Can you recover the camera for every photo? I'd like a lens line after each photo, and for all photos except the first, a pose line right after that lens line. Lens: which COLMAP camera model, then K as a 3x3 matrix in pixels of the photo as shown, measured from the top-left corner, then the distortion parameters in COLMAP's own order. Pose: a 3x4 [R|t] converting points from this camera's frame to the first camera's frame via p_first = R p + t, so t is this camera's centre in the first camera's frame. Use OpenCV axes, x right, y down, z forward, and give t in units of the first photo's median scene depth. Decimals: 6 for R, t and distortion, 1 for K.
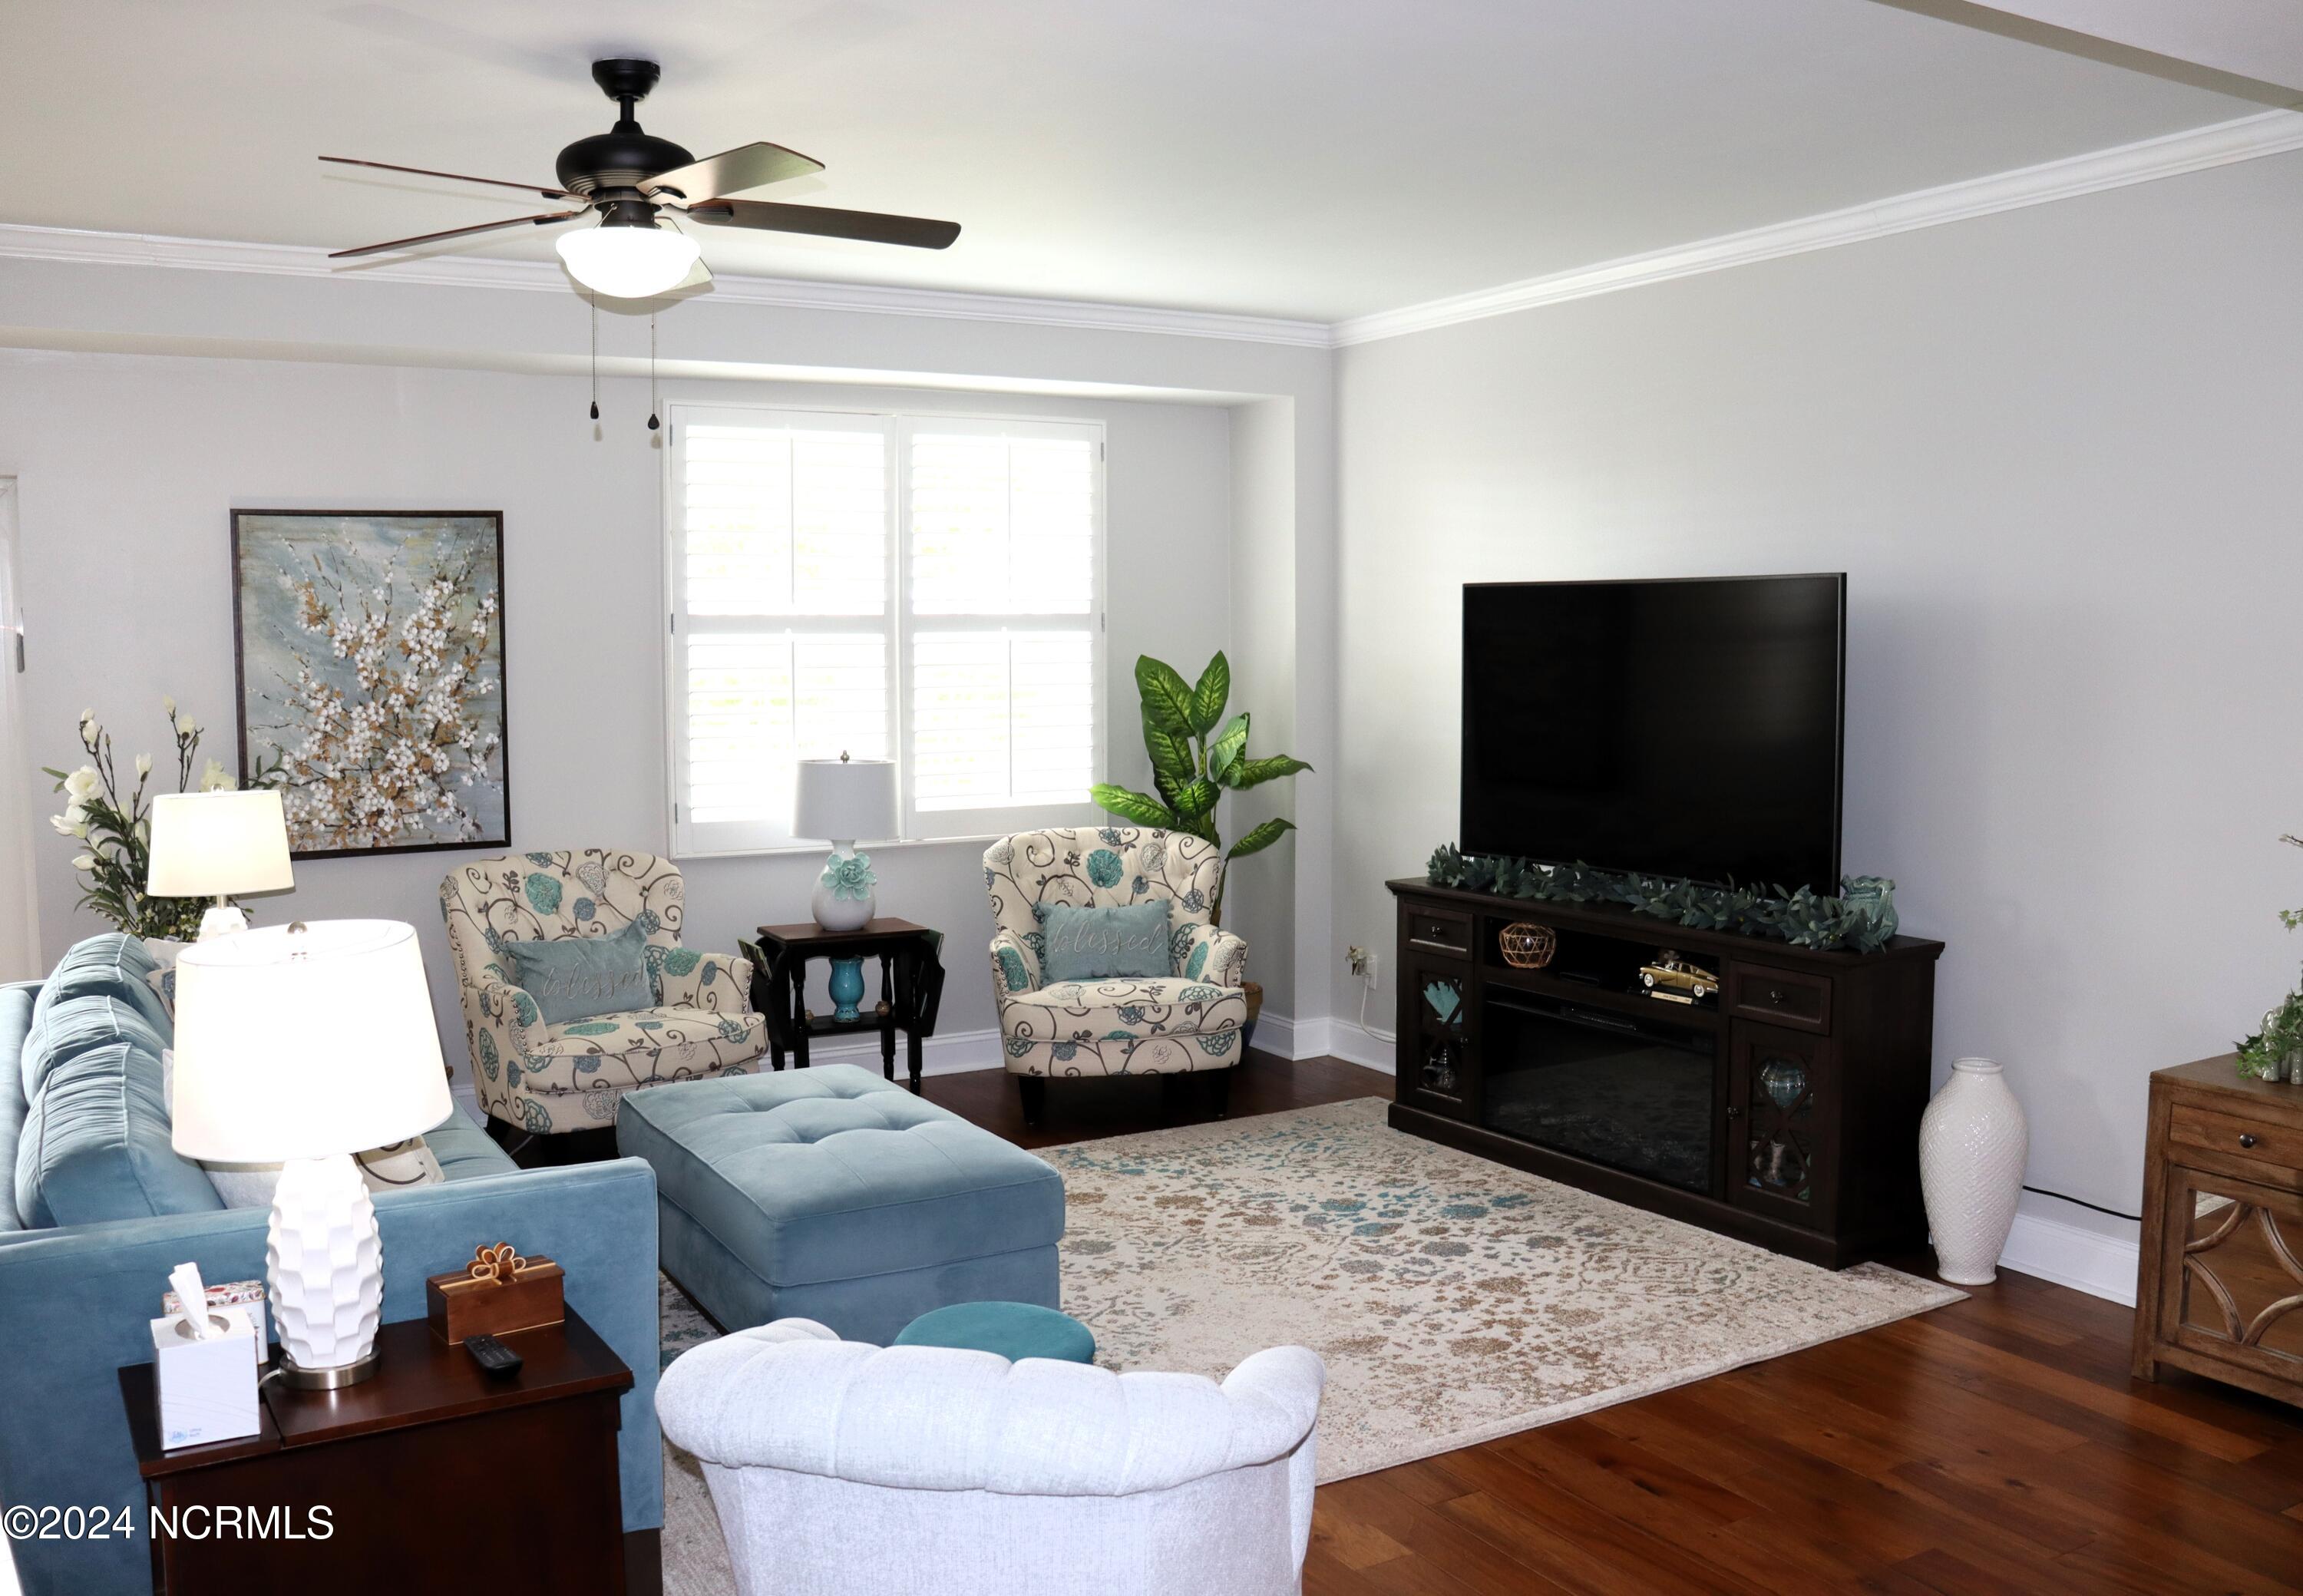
lens RADIAL K [[1966.8, 0, 1167.2], [0, 1966.8, 801.0], [0, 0, 1]] dist [-0.145869, 0.098708]
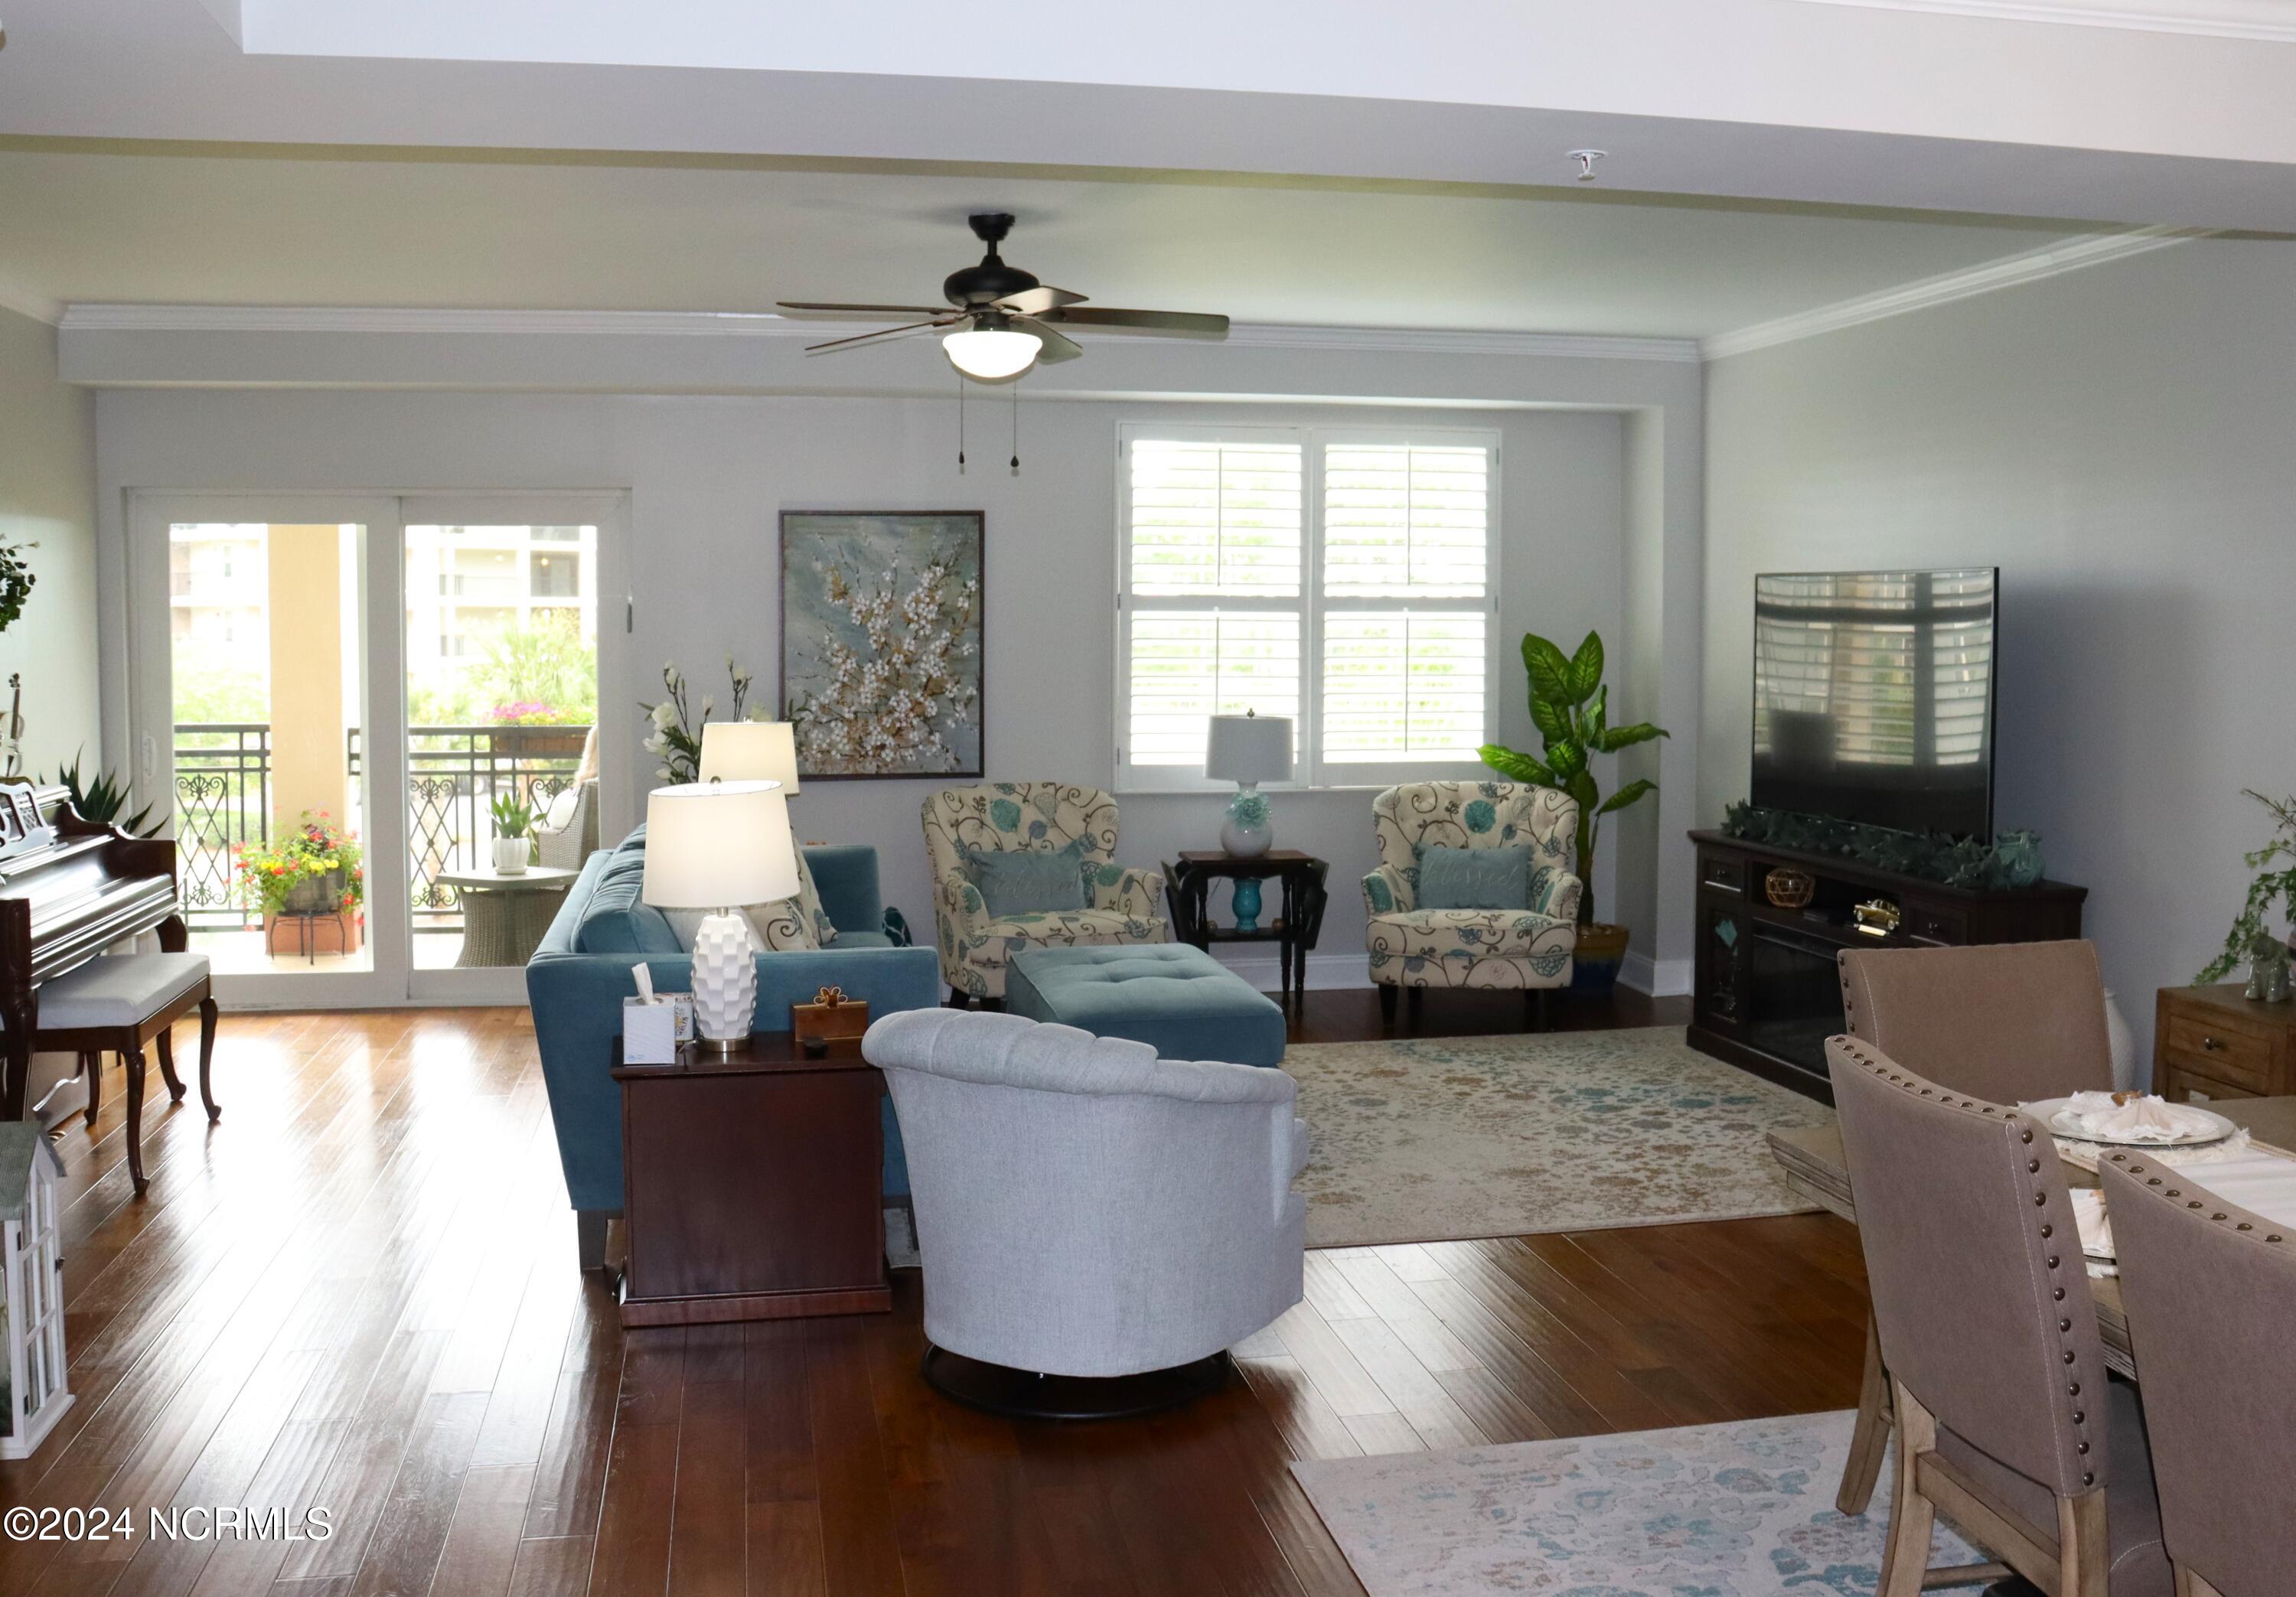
lens RADIAL K [[2089.3, 0, 1170.3], [0, 2089.3, 733.5], [0, 0, 1]] dist [-0.128090, 0.000000]
pose [[0.949696, 0.026142, -0.312080, 0.212522], [-0.034121, 0.999215, -0.020131, 0.019566], [0.311309, 0.029767, 0.949842, -0.267729]]
